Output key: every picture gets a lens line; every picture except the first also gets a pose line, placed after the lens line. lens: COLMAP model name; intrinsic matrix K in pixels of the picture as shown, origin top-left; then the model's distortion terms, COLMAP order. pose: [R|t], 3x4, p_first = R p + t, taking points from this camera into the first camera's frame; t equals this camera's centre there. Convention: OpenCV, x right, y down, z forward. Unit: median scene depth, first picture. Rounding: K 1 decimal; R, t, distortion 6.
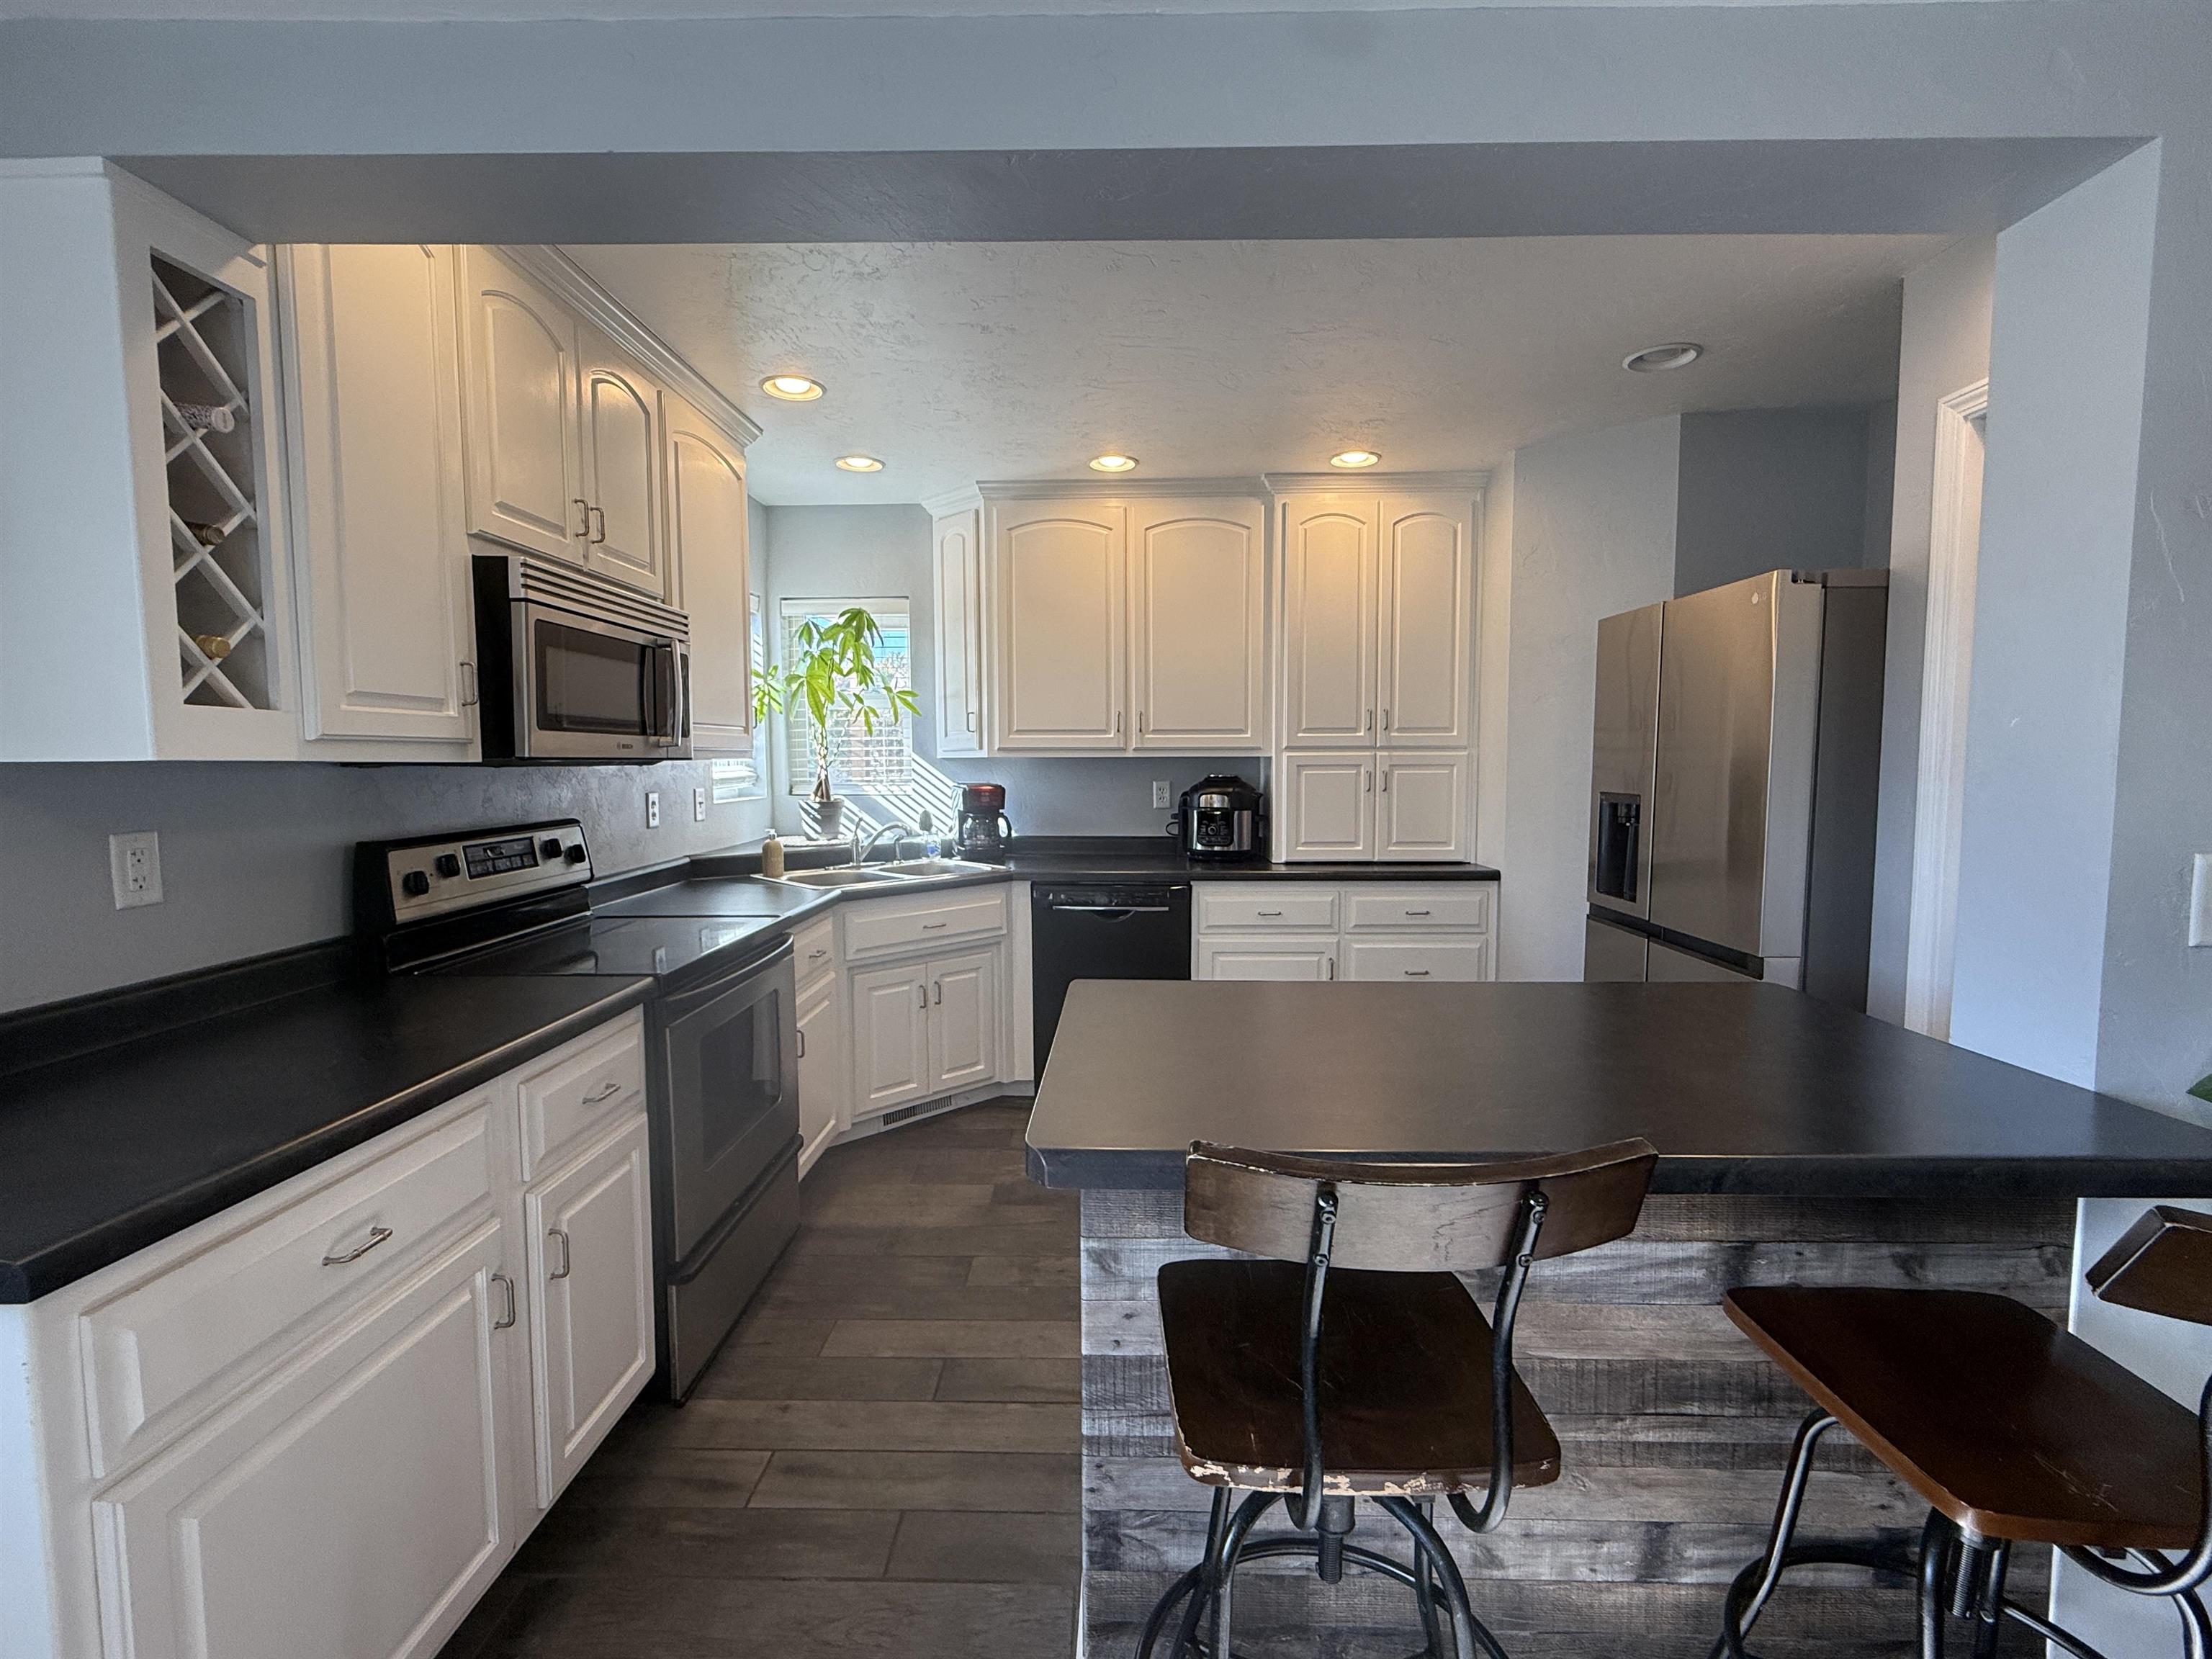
lens RADIAL K [[993.8, 0, 1105.8], [0, 993.8, 834.8], [0, 0, 1]] dist [-0.001098, -0.000345]
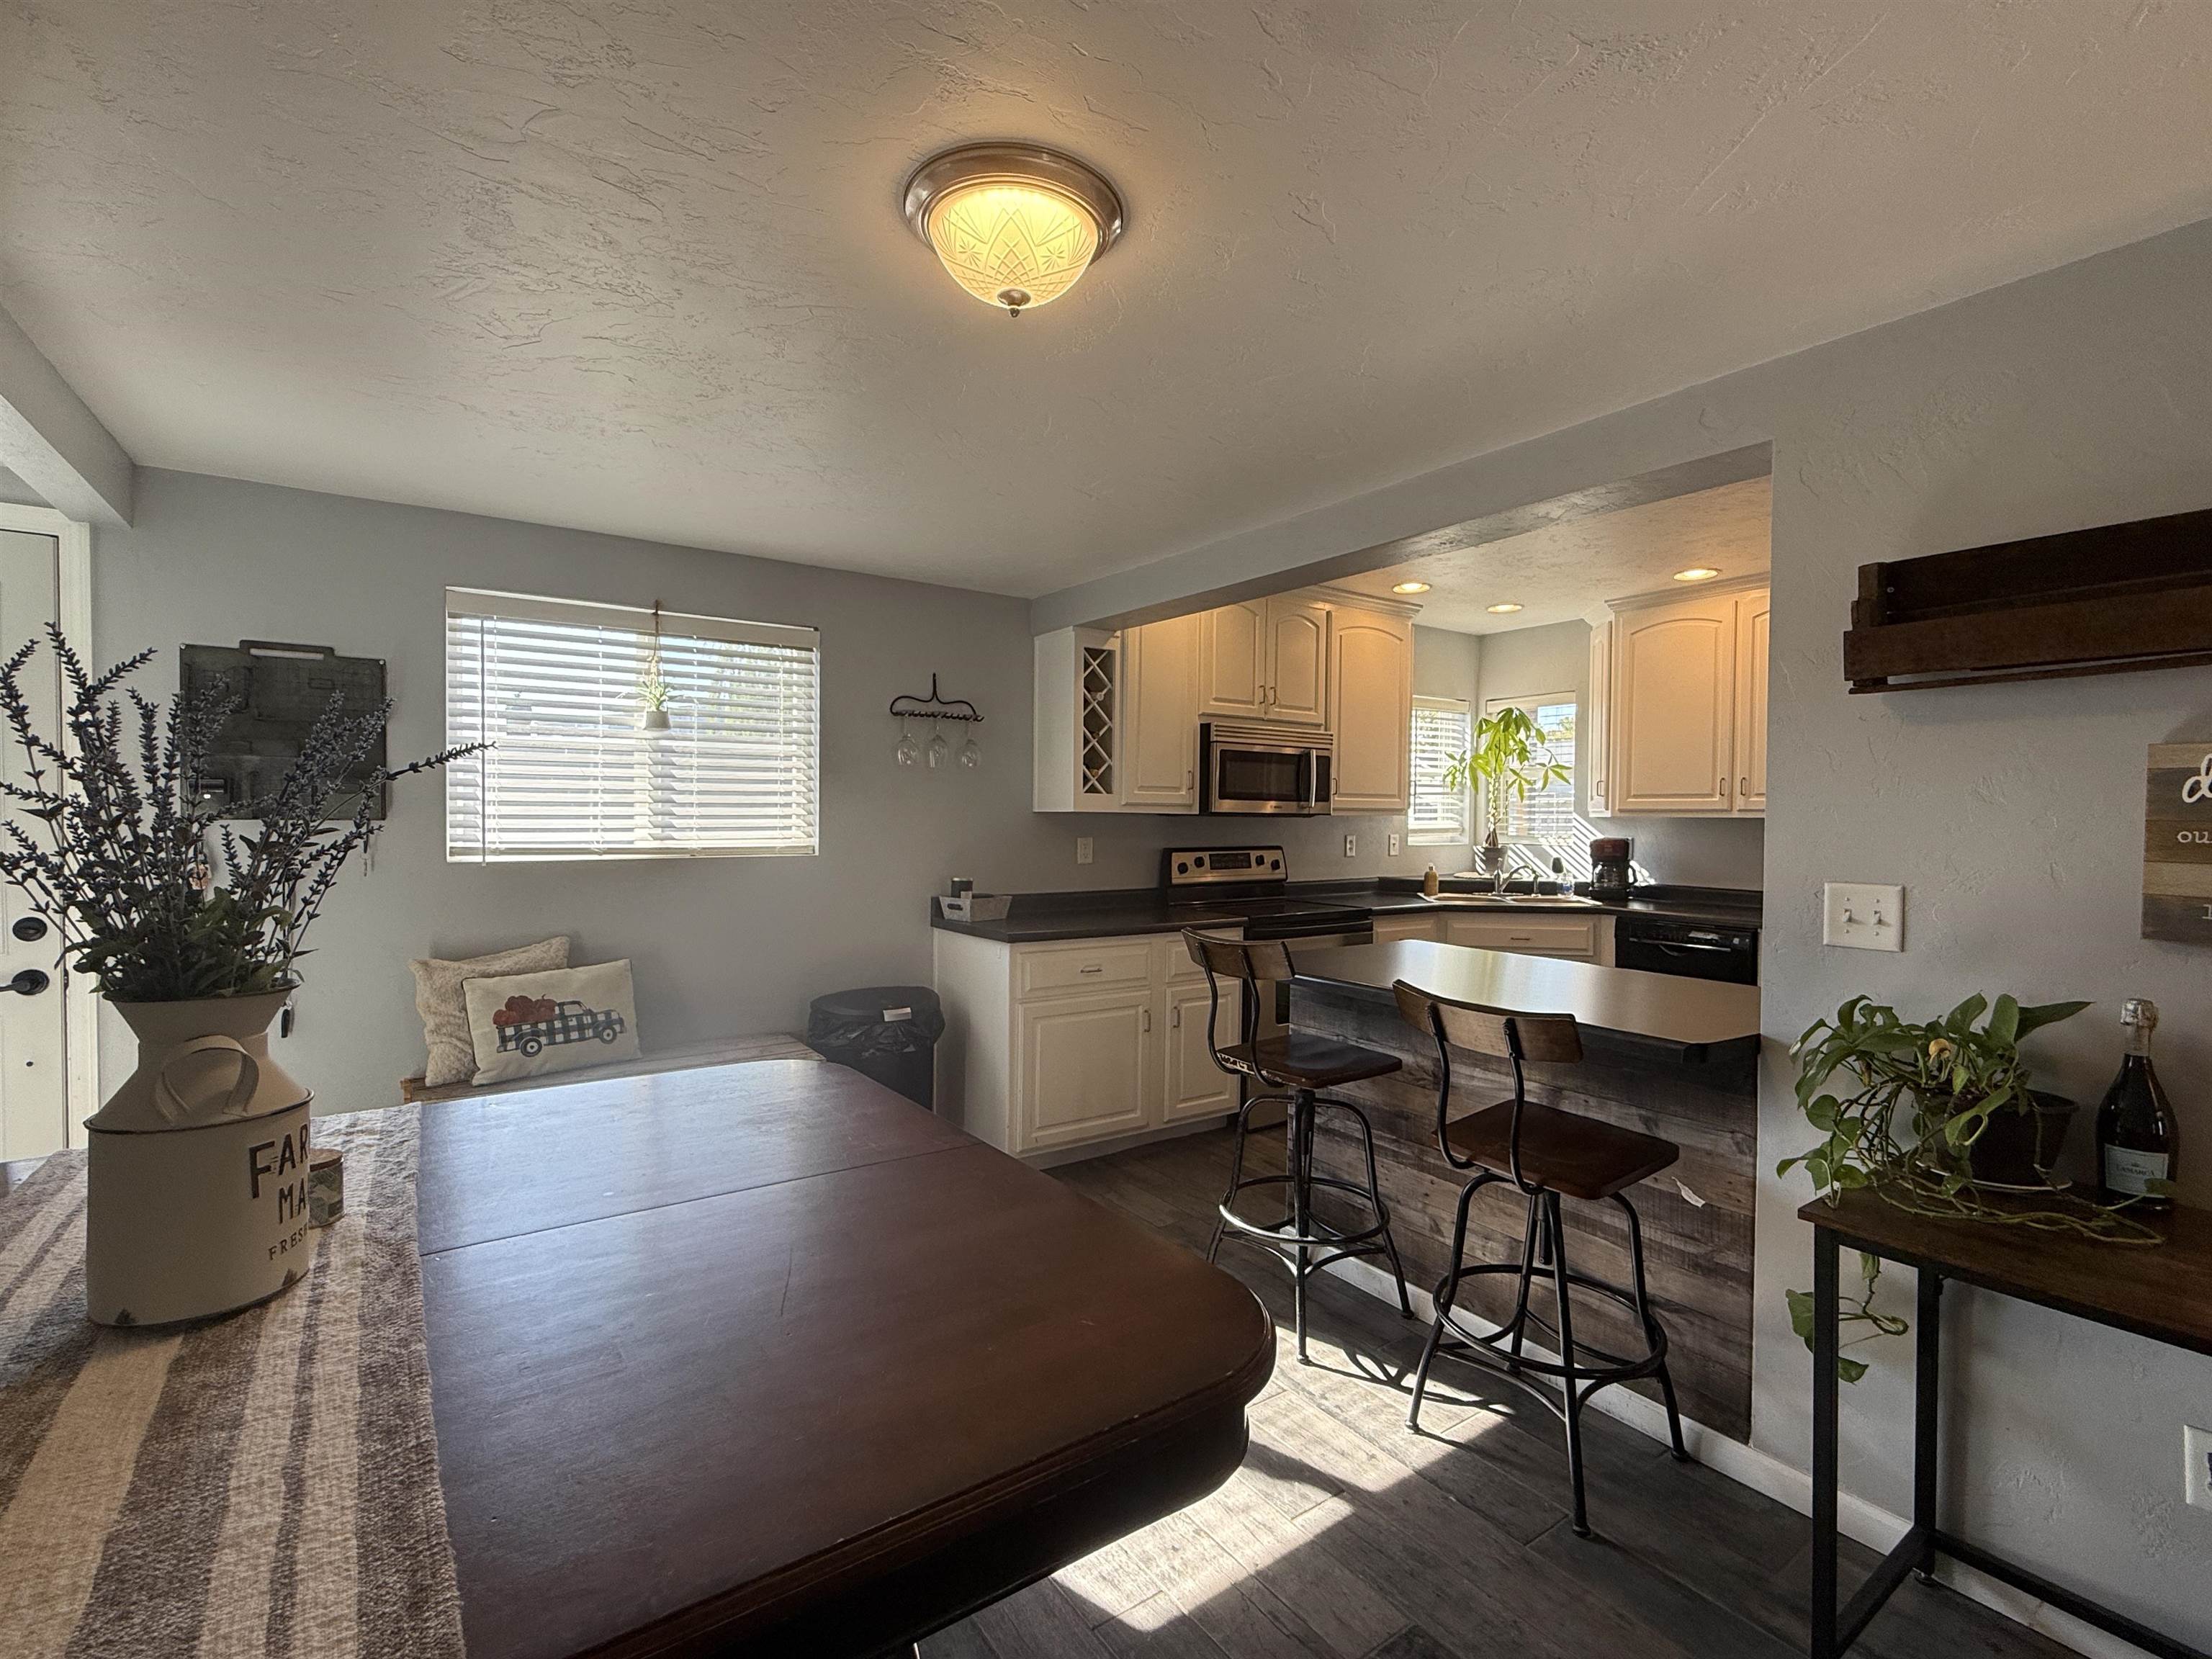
lens RADIAL K [[993.8, 0, 1109.3], [0, 993.8, 826.9], [0, 0, 1]] dist [-0.001098, -0.000345]
pose [[0.590324, 0.018583, -0.806953, 1.073981], [-0.073202, 0.996848, -0.030594, 0.039579], [0.803840, 0.077131, 0.589823, -0.489009]]
